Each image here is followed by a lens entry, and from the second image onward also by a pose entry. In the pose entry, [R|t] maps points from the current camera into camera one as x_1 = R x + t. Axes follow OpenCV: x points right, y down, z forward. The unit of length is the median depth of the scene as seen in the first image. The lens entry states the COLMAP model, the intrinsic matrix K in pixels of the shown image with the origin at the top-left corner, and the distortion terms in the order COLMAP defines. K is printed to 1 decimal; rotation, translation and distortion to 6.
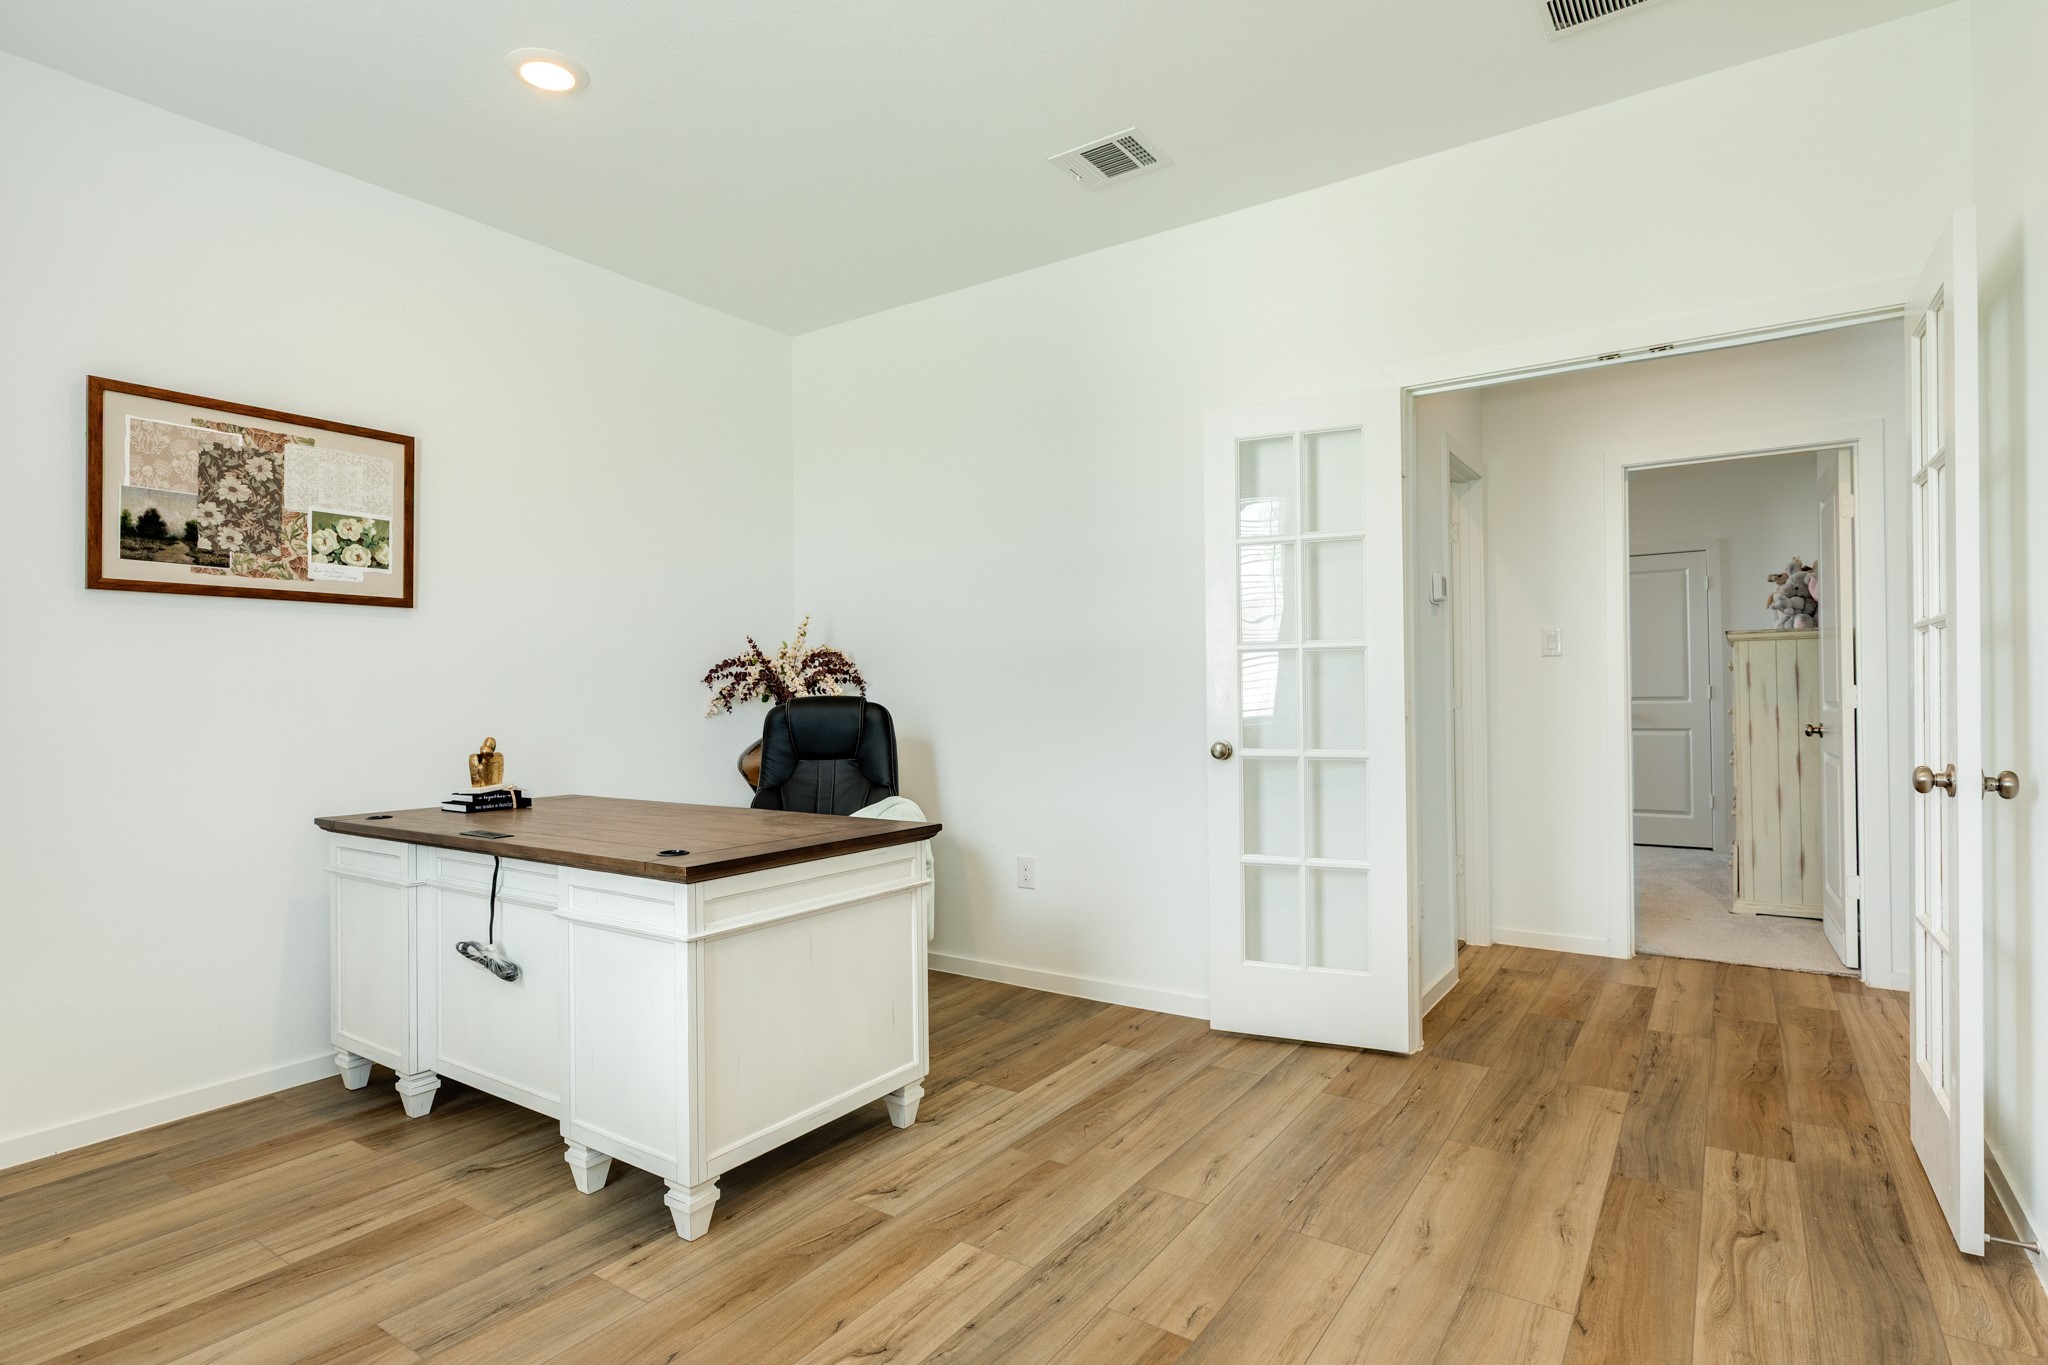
lens RADIAL K [[1042.9, 0, 1034.9], [0, 1042.9, 685.4], [0, 0, 1]] dist [-0.004660, 0.003357]
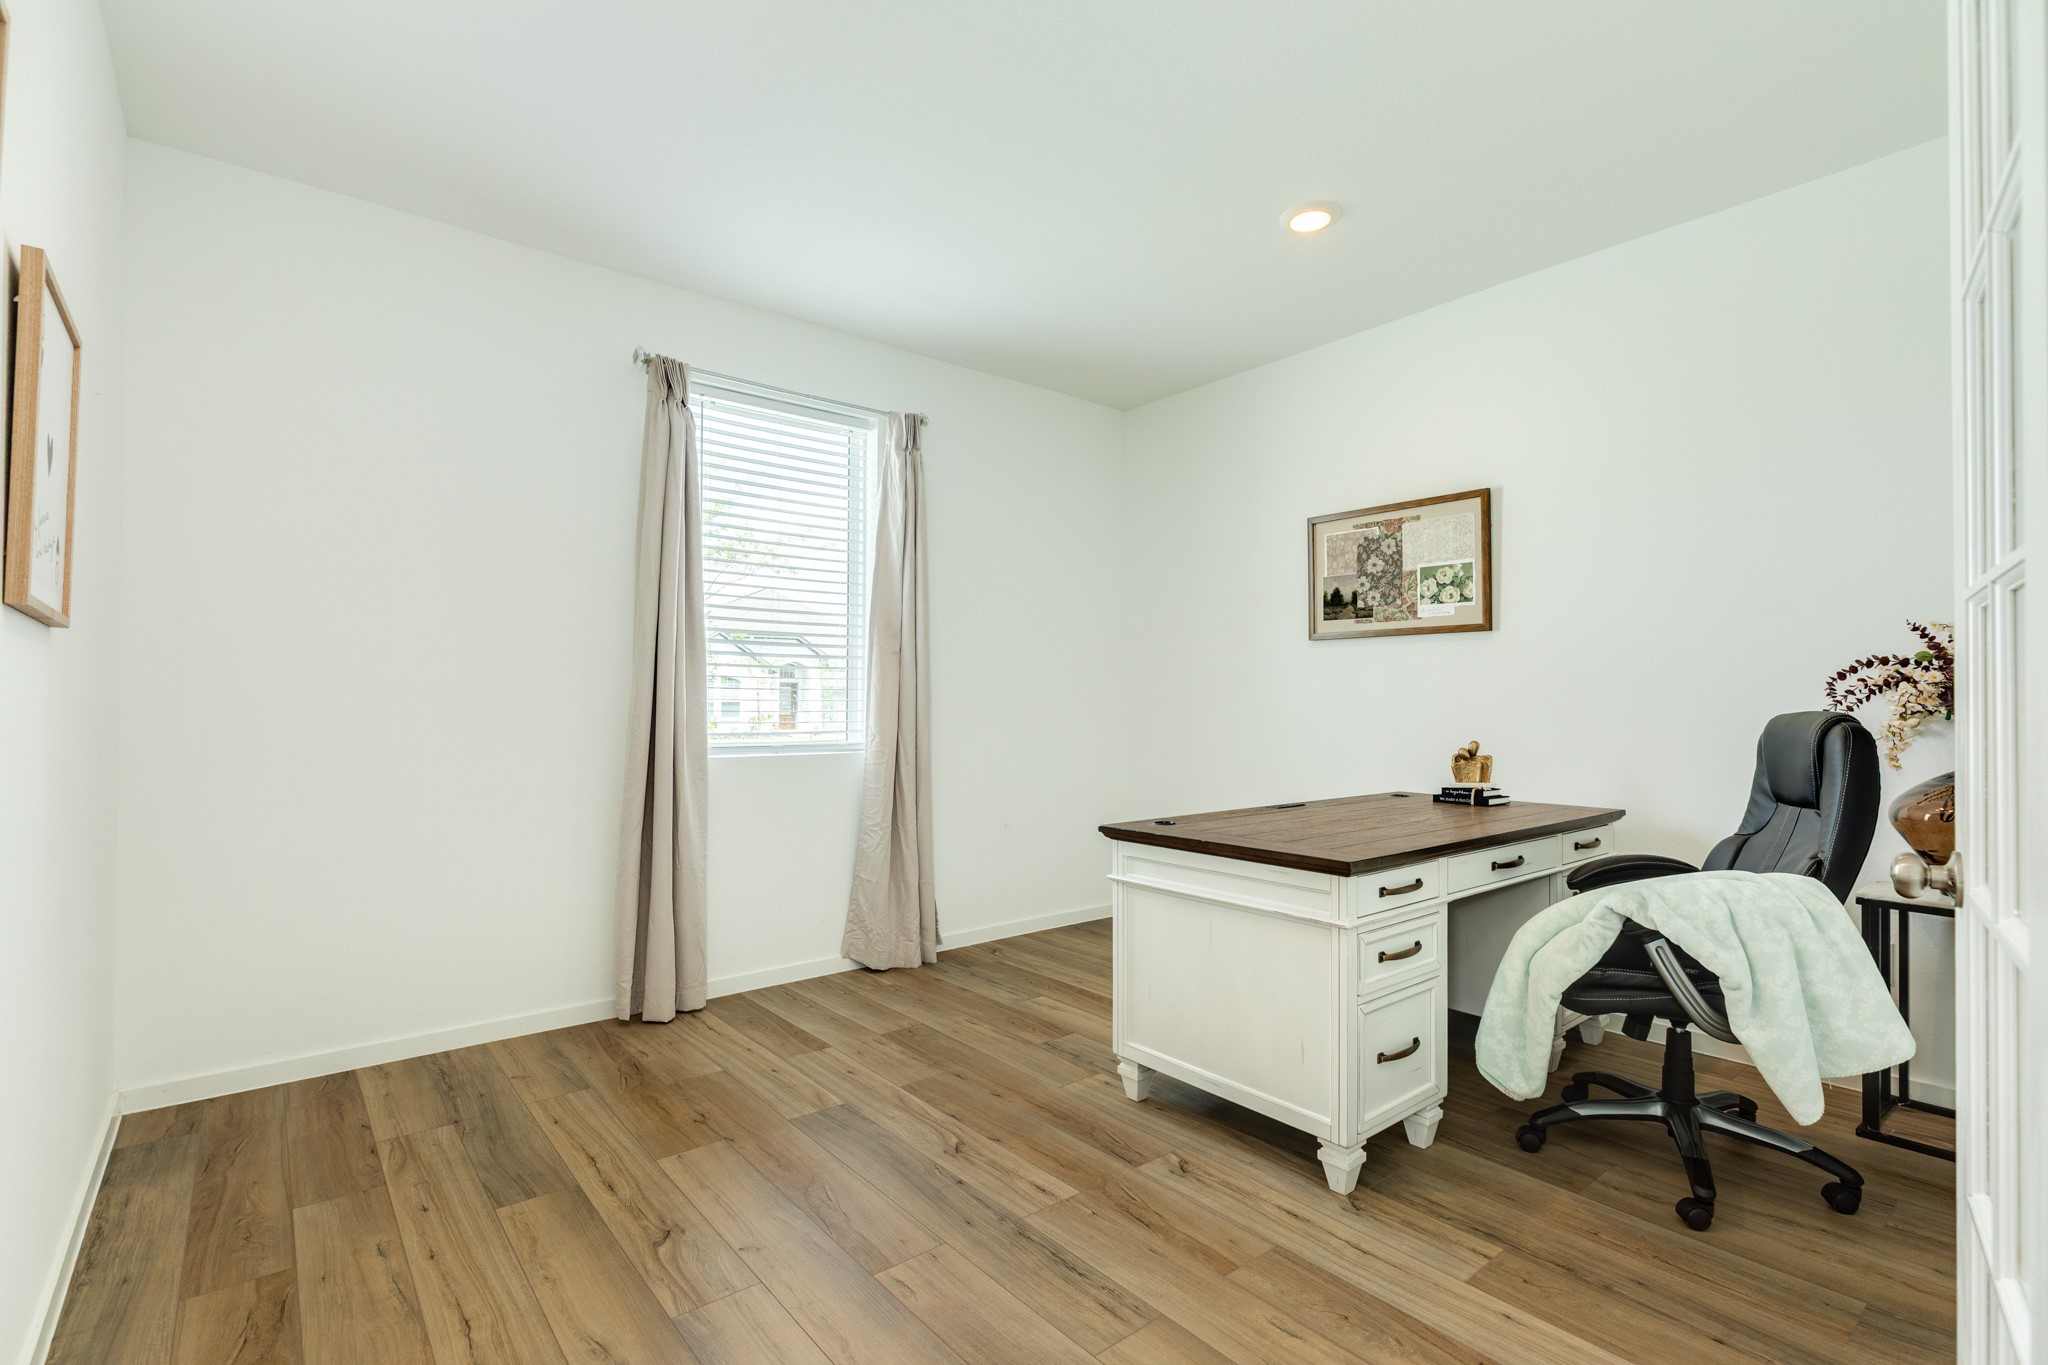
lens RADIAL K [[981.1, 0, 1037.5], [0, 981.1, 682.9], [0, 0, 1]] dist [0.003760, -0.001750]
pose [[-0.292483, -0.007666, -0.956240, 0.720181], [0.007163, 0.999922, -0.010207, -0.007405], [0.956244, -0.009835, -0.292405, 0.946096]]
